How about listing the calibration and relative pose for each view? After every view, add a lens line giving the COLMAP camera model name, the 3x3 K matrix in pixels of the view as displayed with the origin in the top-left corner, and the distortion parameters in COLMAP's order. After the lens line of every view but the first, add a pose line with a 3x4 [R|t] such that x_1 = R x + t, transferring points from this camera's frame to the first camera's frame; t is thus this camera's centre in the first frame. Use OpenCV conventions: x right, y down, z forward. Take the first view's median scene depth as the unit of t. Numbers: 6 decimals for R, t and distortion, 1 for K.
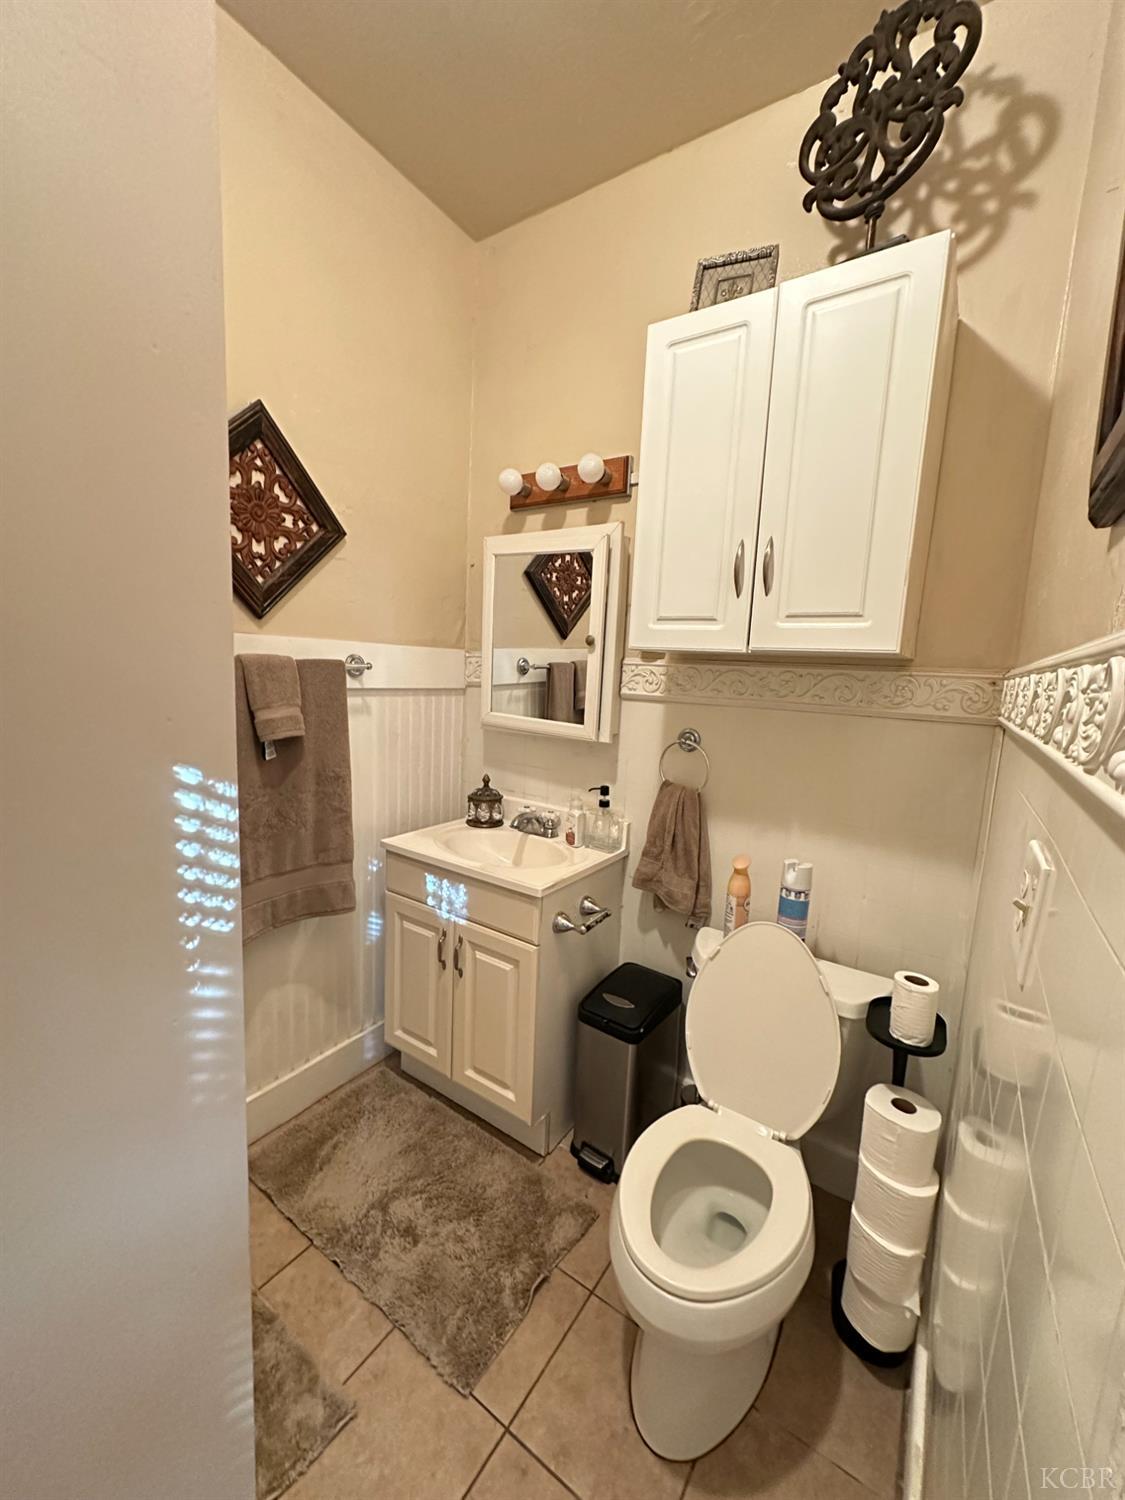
lens RADIAL K [[590.7, 0, 562.6], [0, 590.7, 751.4], [0, 0, 1]] dist [0.000026, 0.000072]
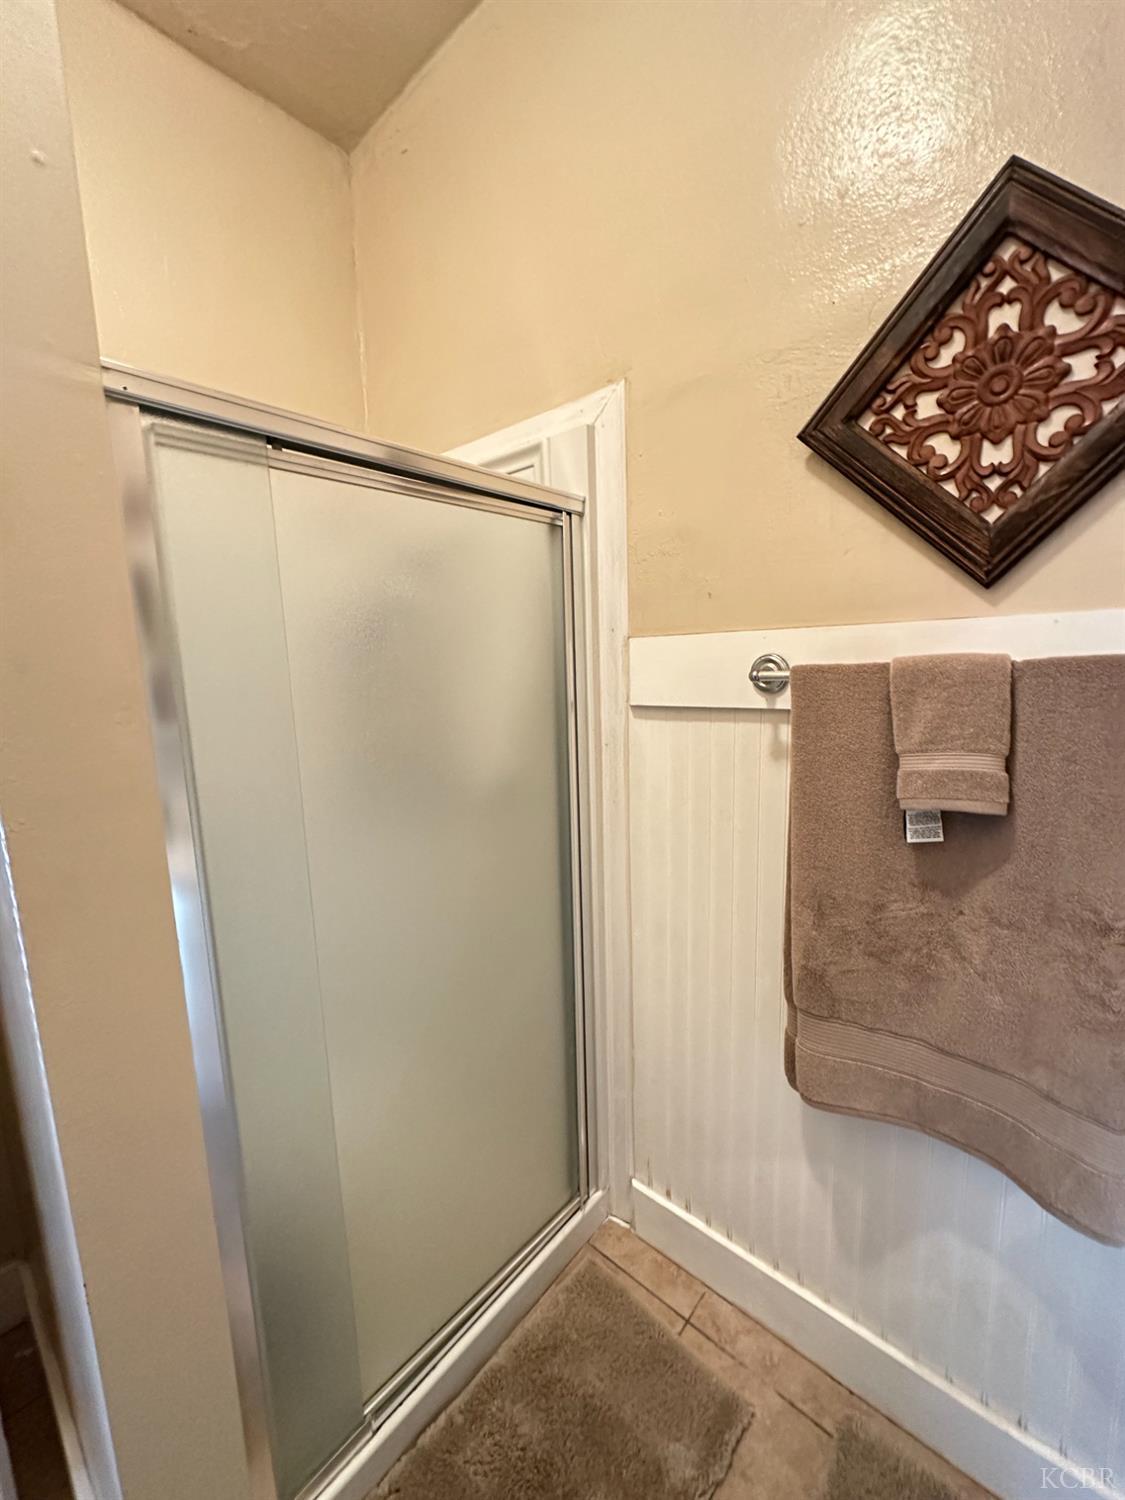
lens RADIAL K [[590.7, 0, 564.8], [0, 590.7, 744.6], [0, 0, 1]] dist [0.000026, 0.000072]
pose [[-0.125106, 0.100093, -0.987081, 0.086882], [-0.111700, 0.987152, 0.114258, -0.101660], [0.985835, 0.124552, -0.112319, 0.697784]]
